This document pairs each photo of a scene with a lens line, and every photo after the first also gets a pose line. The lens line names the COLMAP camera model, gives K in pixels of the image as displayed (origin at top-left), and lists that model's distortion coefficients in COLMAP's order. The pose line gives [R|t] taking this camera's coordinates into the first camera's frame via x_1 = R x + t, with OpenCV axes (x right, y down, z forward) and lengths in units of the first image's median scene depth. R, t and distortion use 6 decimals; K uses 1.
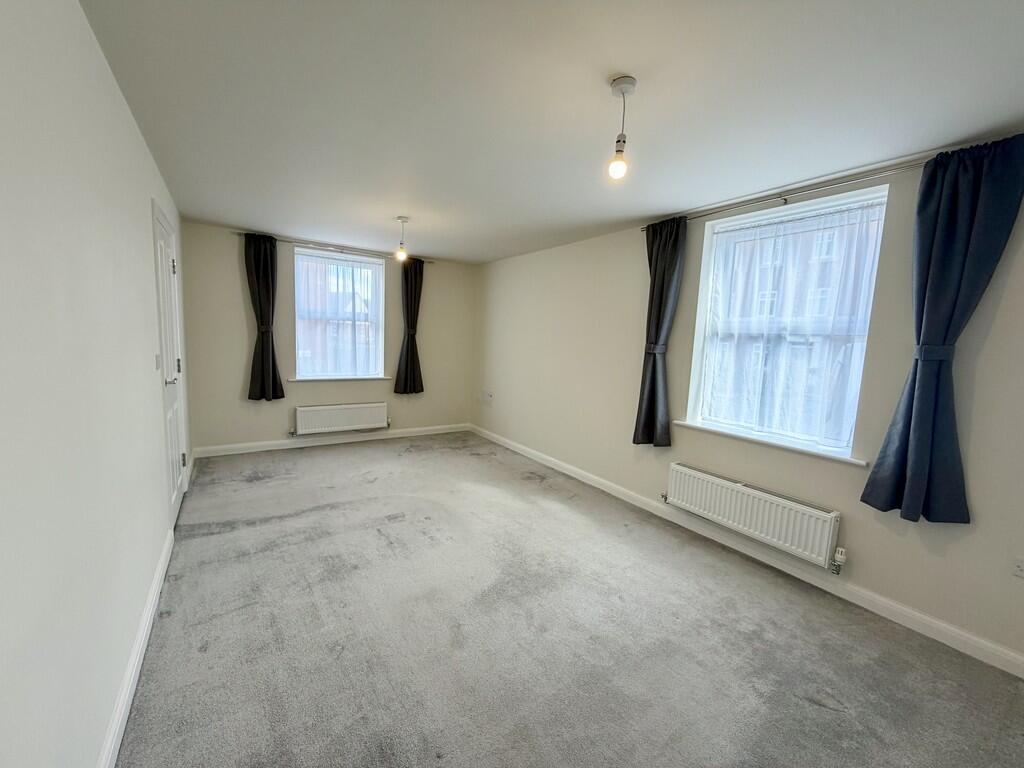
lens RADIAL K [[407.9, 0, 512.0], [0, 407.9, 384.0], [0, 0, 1]] dist [-0.000677, -0.000033]
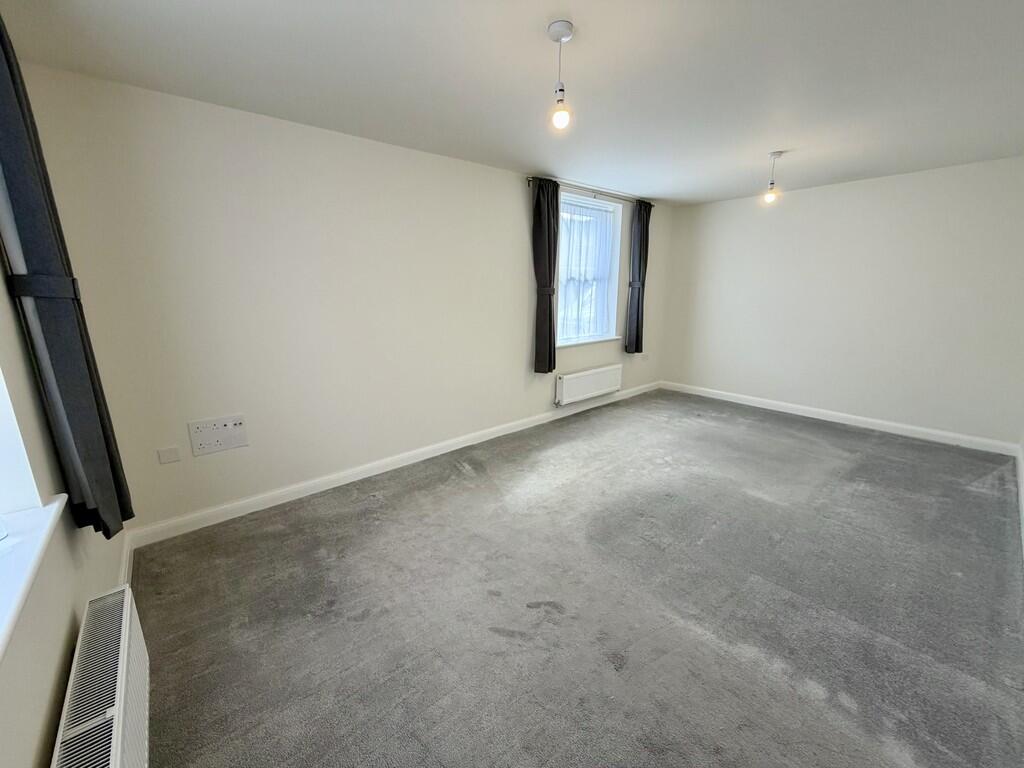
lens RADIAL K [[407.9, 0, 512.0], [0, 407.9, 384.0], [0, 0, 1]] dist [-0.000677, -0.000033]
pose [[-0.111950, -0.278278, 0.953954, -0.910402], [0.112877, 0.950214, 0.290433, -0.199828], [-0.987282, 0.140194, -0.074965, 1.298914]]
